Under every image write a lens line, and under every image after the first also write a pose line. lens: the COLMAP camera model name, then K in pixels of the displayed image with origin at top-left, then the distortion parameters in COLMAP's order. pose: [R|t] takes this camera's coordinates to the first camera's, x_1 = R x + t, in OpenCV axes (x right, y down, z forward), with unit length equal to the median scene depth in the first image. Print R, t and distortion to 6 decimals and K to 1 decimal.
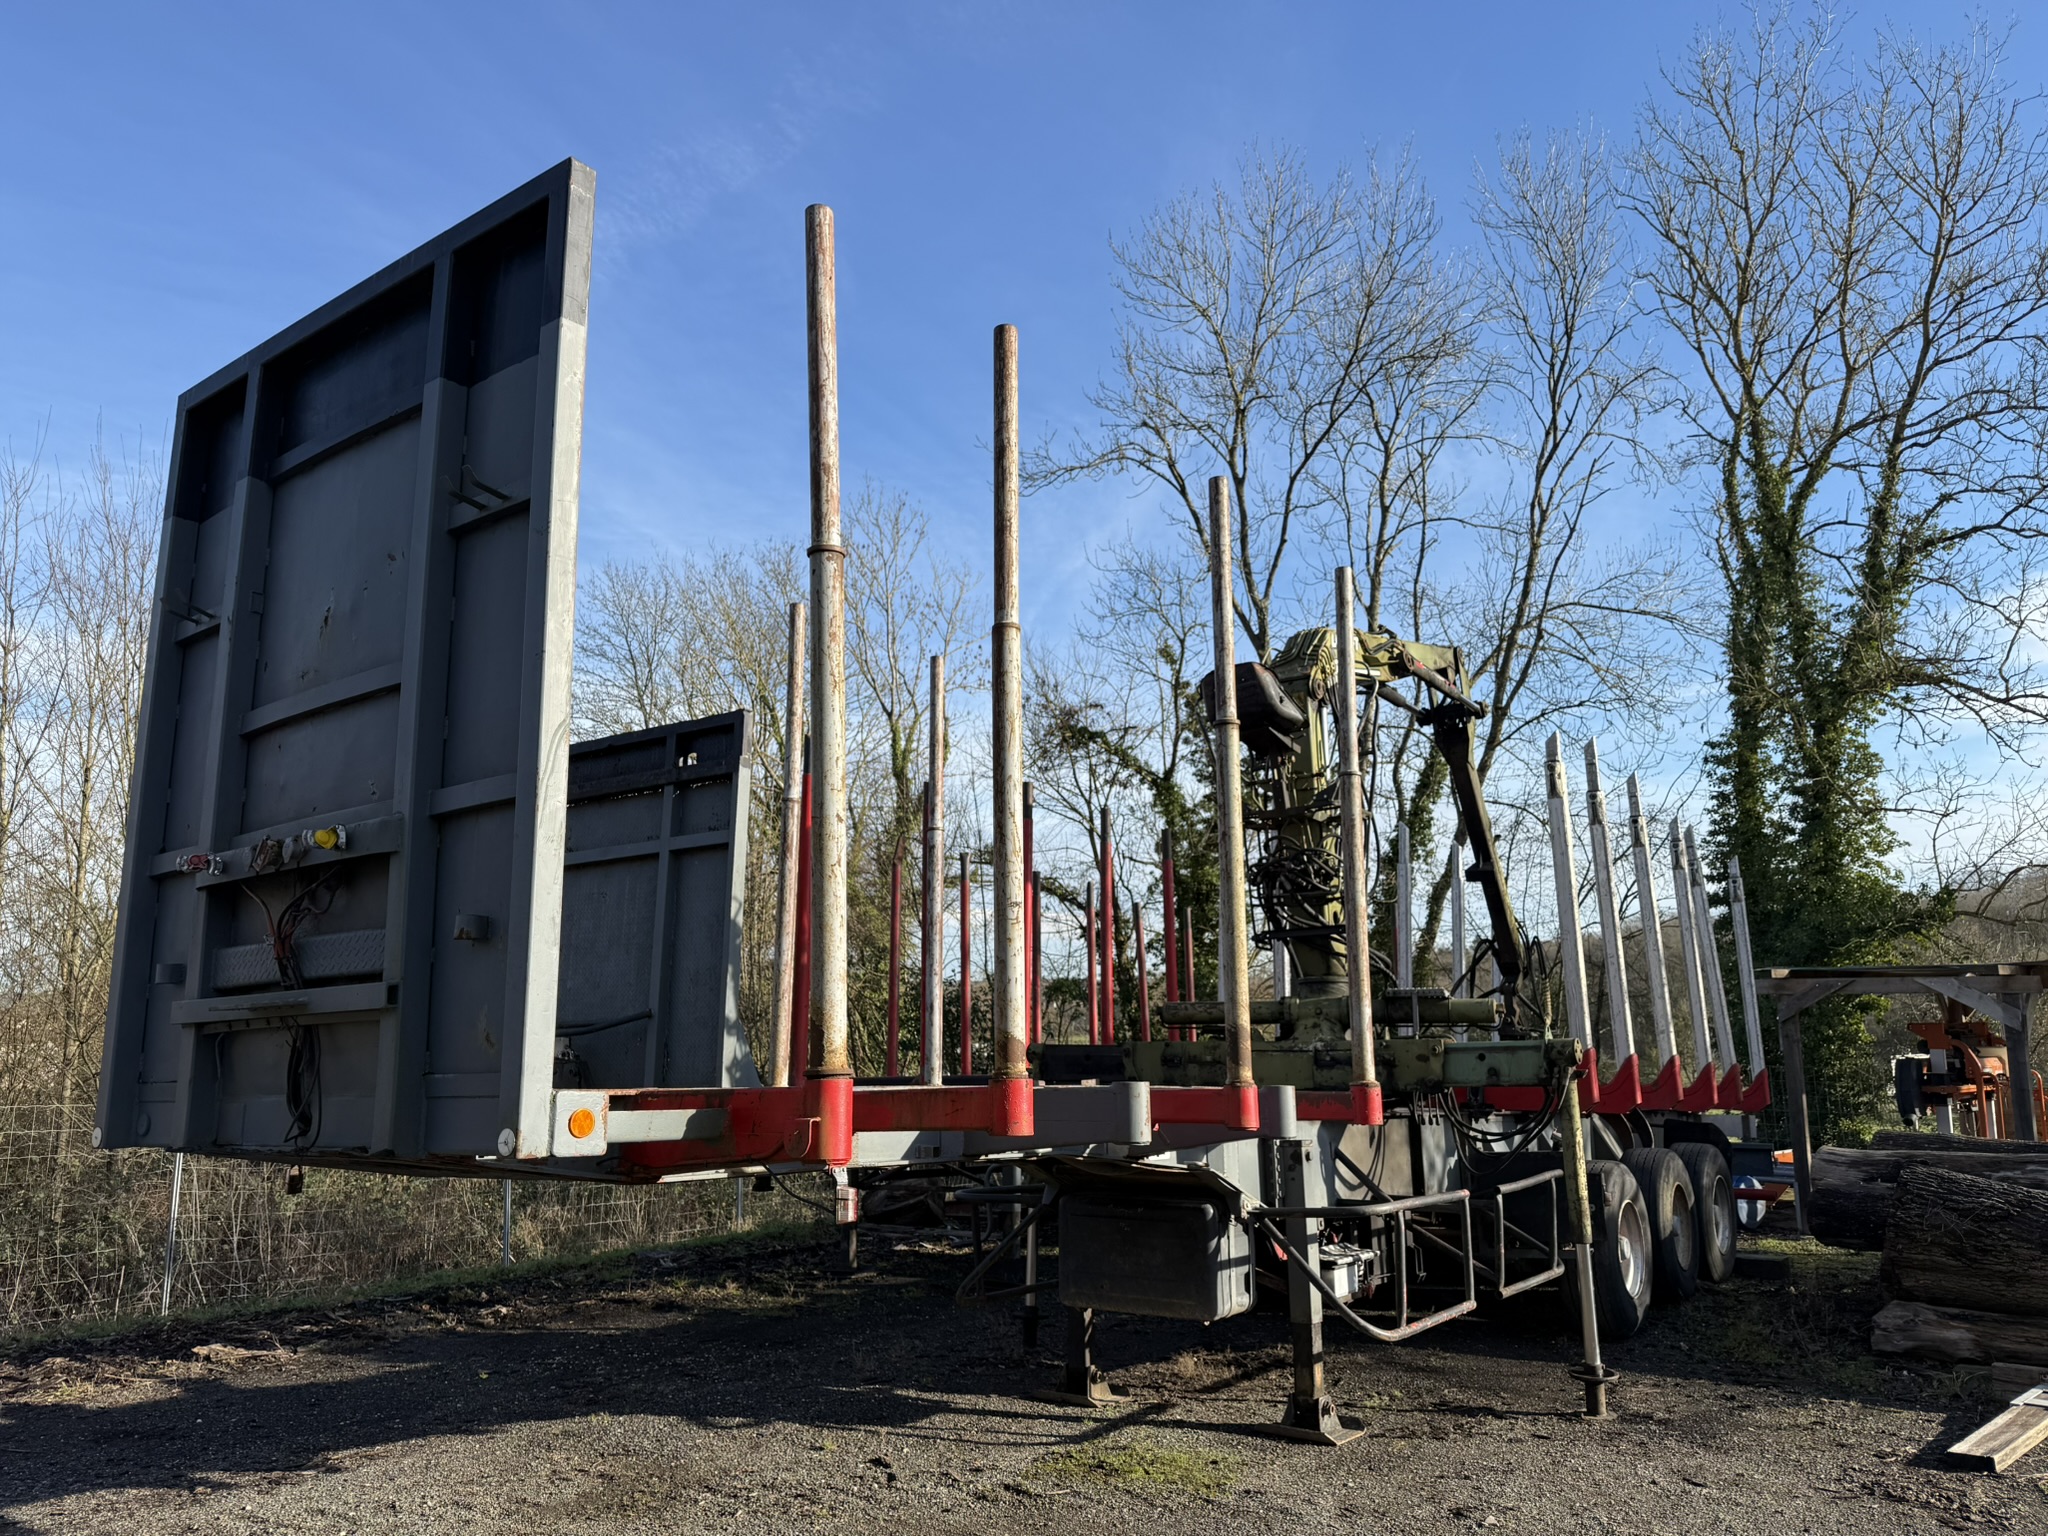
lens RADIAL K [[1444.8, 0, 1020.1], [0, 1444.8, 772.0], [0, 0, 1]] dist [0.017843, -0.028180]
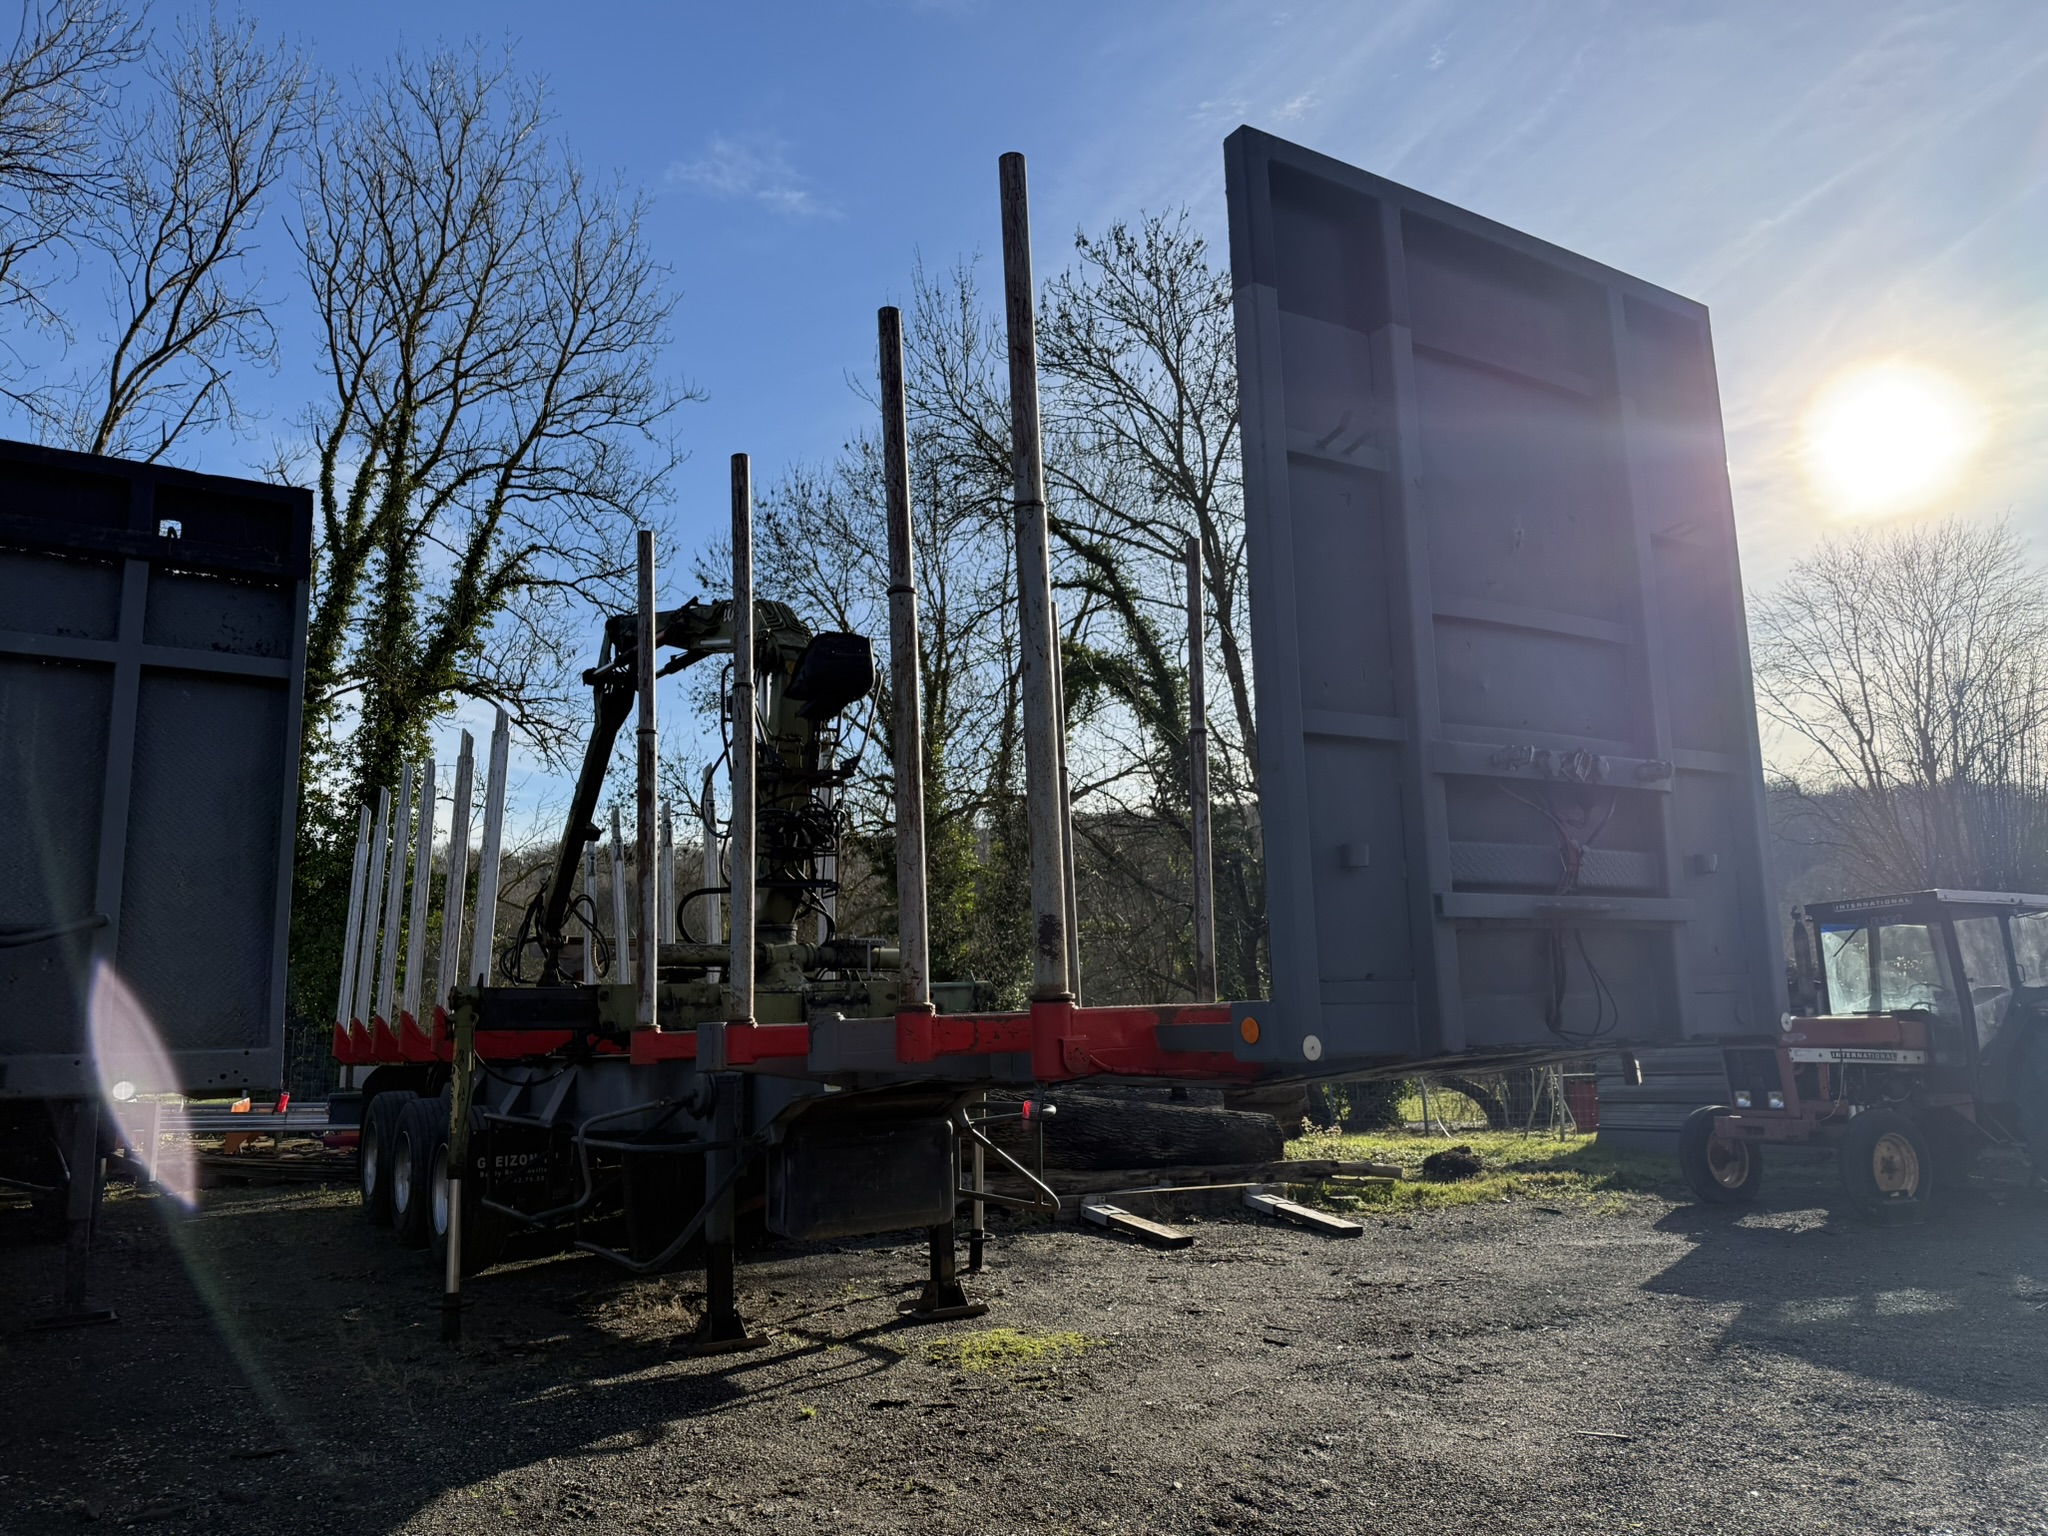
lens RADIAL K [[1444.8, 0, 1011.6], [0, 1444.8, 780.2], [0, 0, 1]] dist [0.017843, -0.028180]
pose [[0.356366, 0.149177, 0.922361, -0.283765], [-0.169674, 0.981091, -0.093120, 0.040787], [-0.918811, -0.123316, 0.374939, 0.171637]]
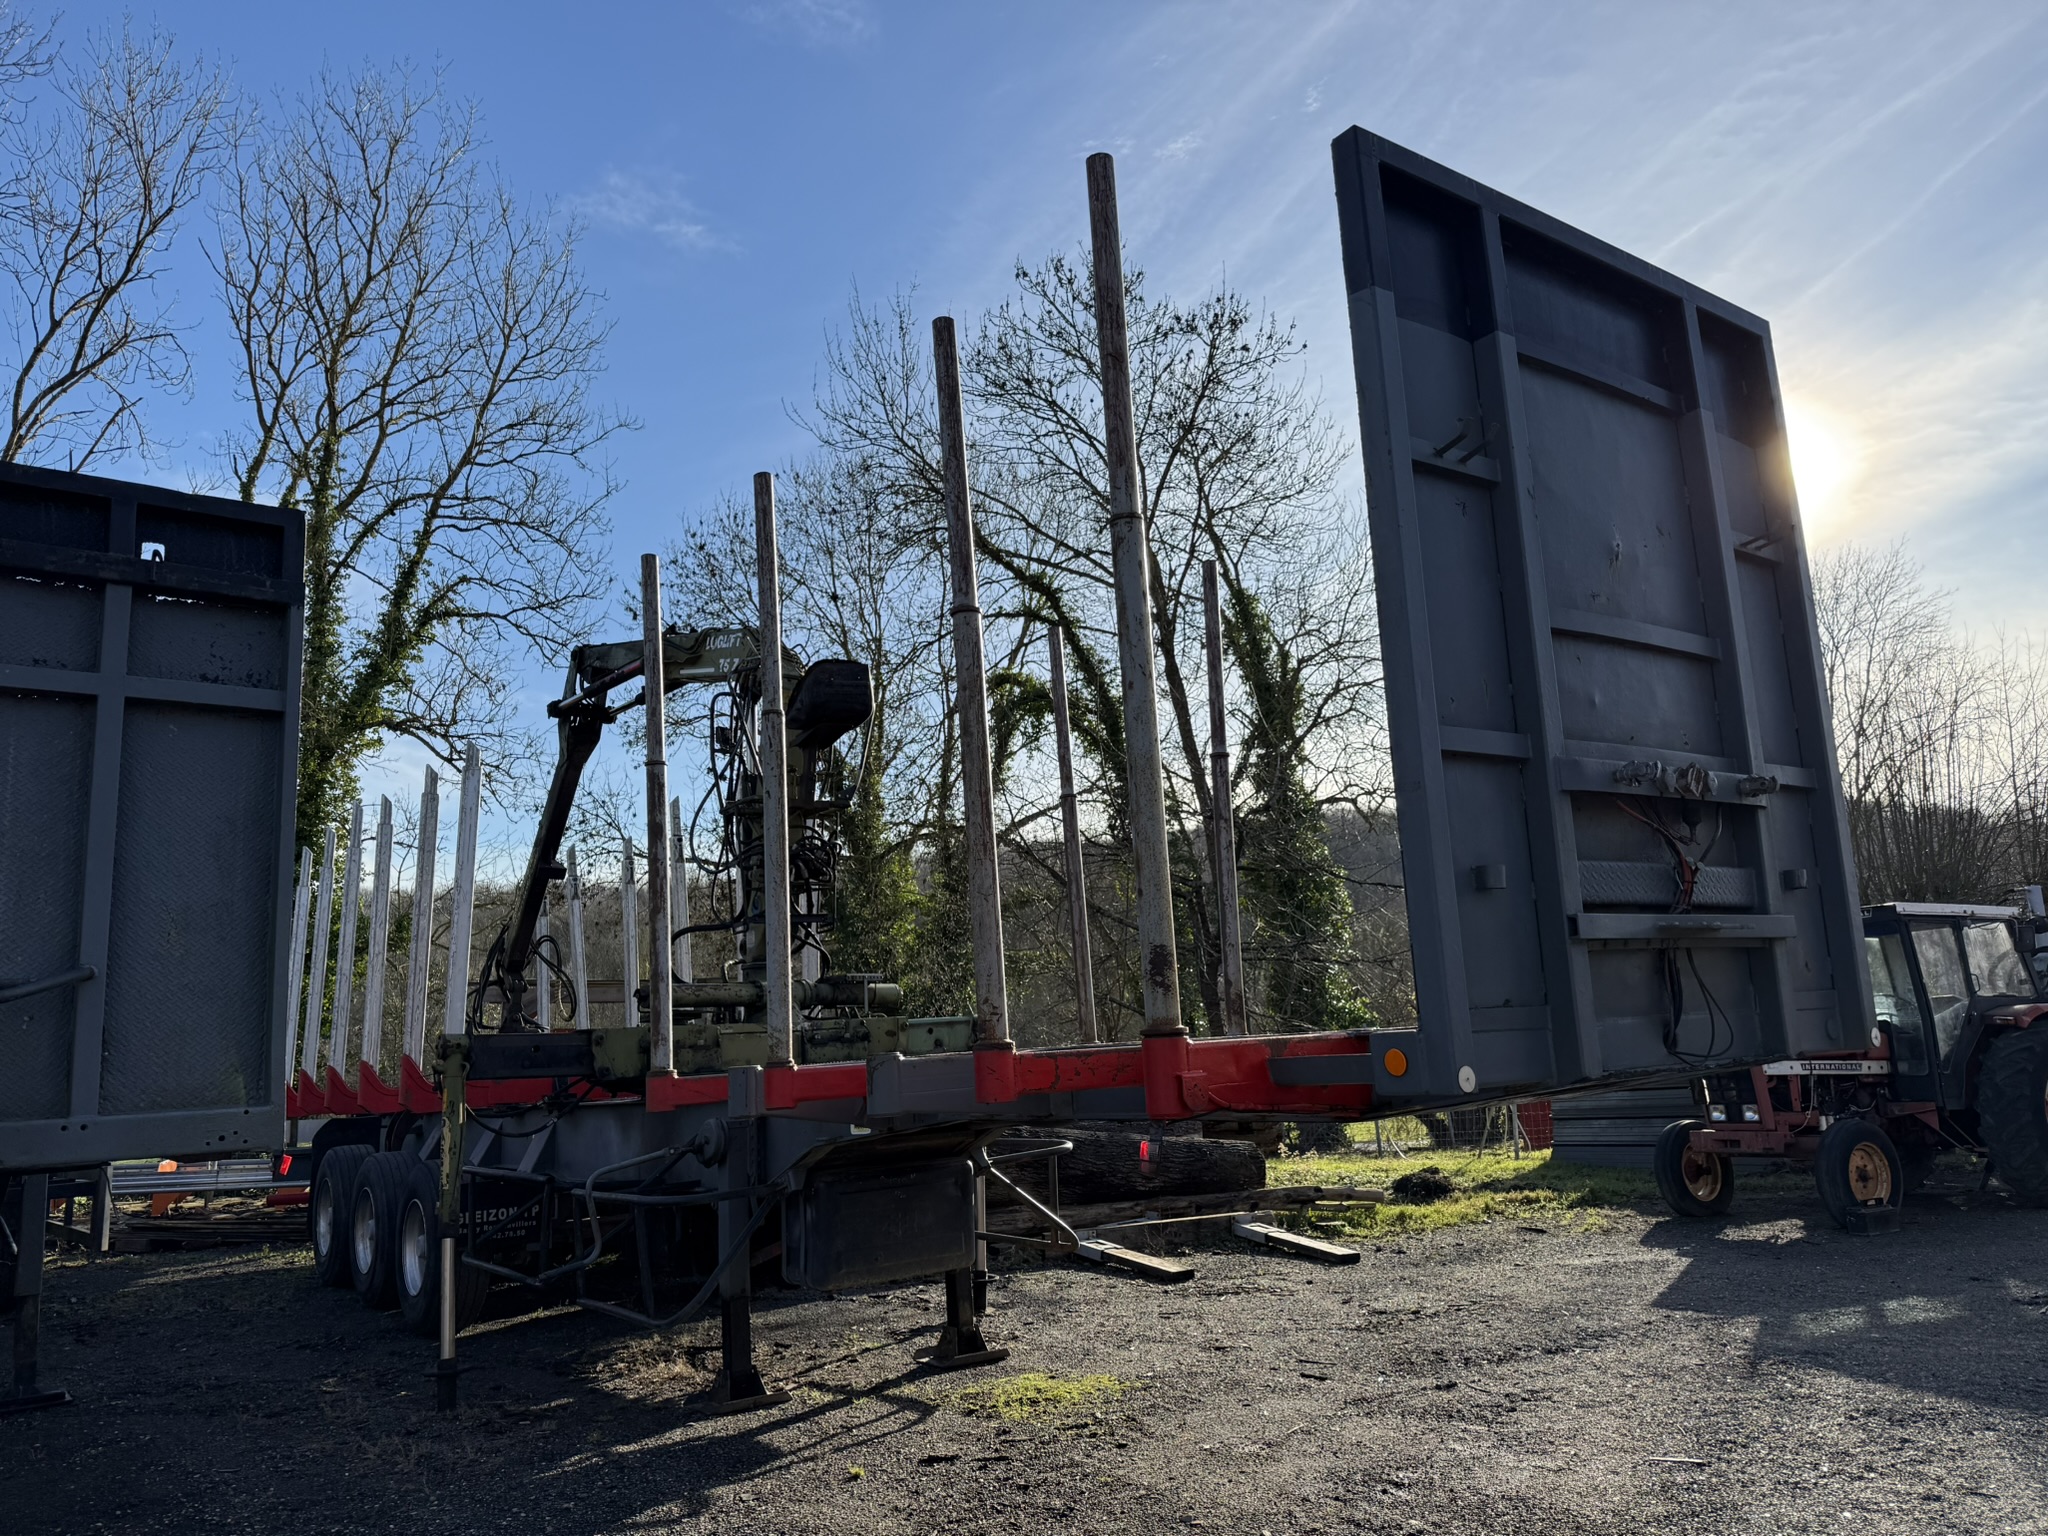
lens RADIAL K [[1444.8, 0, 1026.2], [0, 1444.8, 784.4], [0, 0, 1]] dist [0.017843, -0.028180]
pose [[0.297956, 0.161458, 0.940826, -0.284112], [-0.148184, 0.981467, -0.121504, 0.044202], [-0.943008, -0.103213, 0.316360, 0.194984]]
